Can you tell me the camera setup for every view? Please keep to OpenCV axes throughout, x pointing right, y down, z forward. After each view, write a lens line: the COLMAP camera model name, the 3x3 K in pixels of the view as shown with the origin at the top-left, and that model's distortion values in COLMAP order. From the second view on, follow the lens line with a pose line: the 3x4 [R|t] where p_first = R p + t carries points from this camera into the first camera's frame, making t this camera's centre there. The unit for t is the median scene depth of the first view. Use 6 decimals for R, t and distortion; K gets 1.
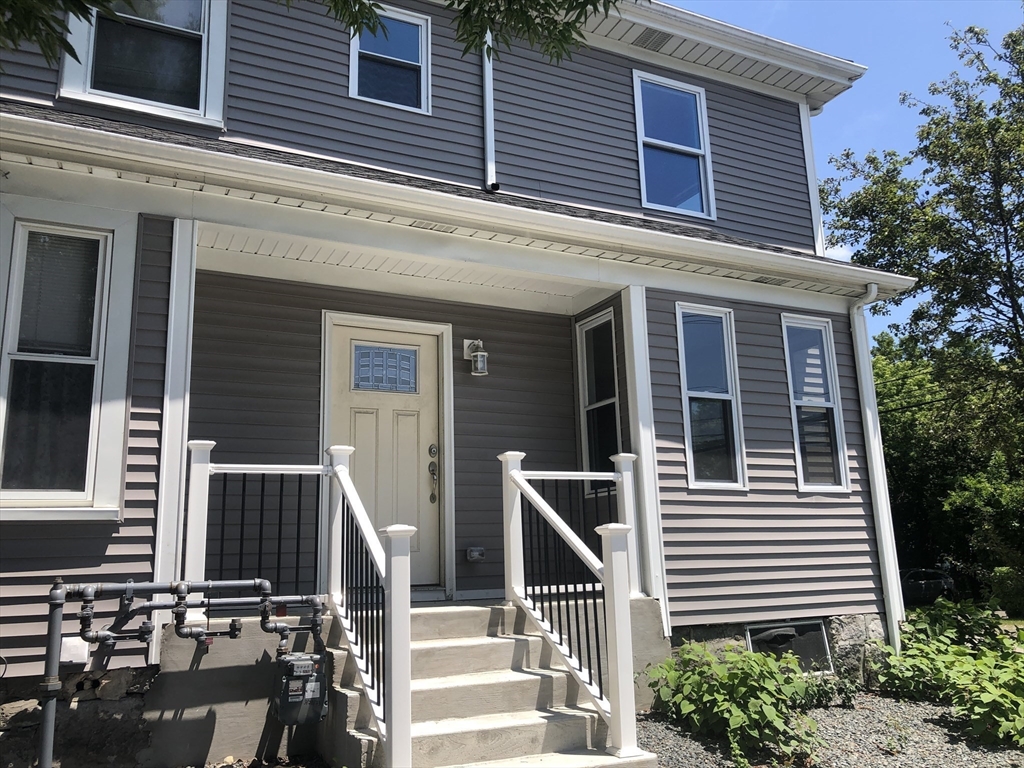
lens RADIAL K [[830.9, 0, 508.4], [0, 830.9, 378.6], [0, 0, 1]] dist [0.023722, 0.007753]
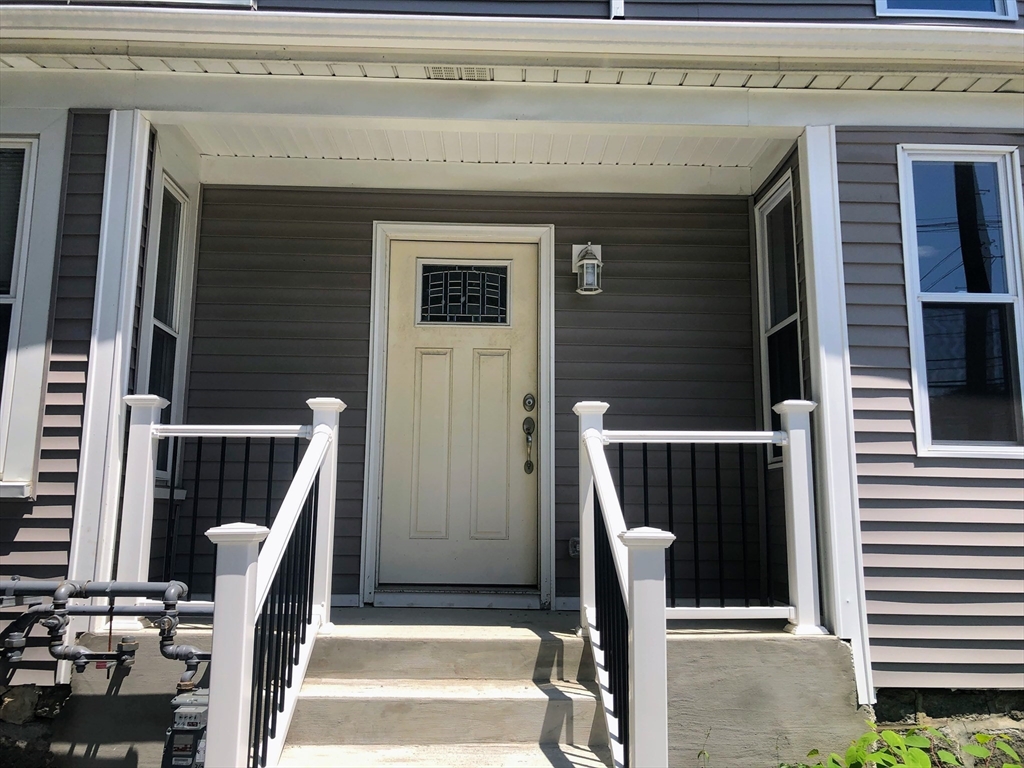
lens RADIAL K [[828.1, 0, 512.0], [0, 828.1, 384.0], [0, 0, 1]] dist [0.013570, 0.000968]
pose [[0.909397, -0.030154, -0.414834, 0.211595], [0.055990, 0.997166, 0.050259, 0.036743], [0.412143, -0.068932, 0.908508, 0.365656]]
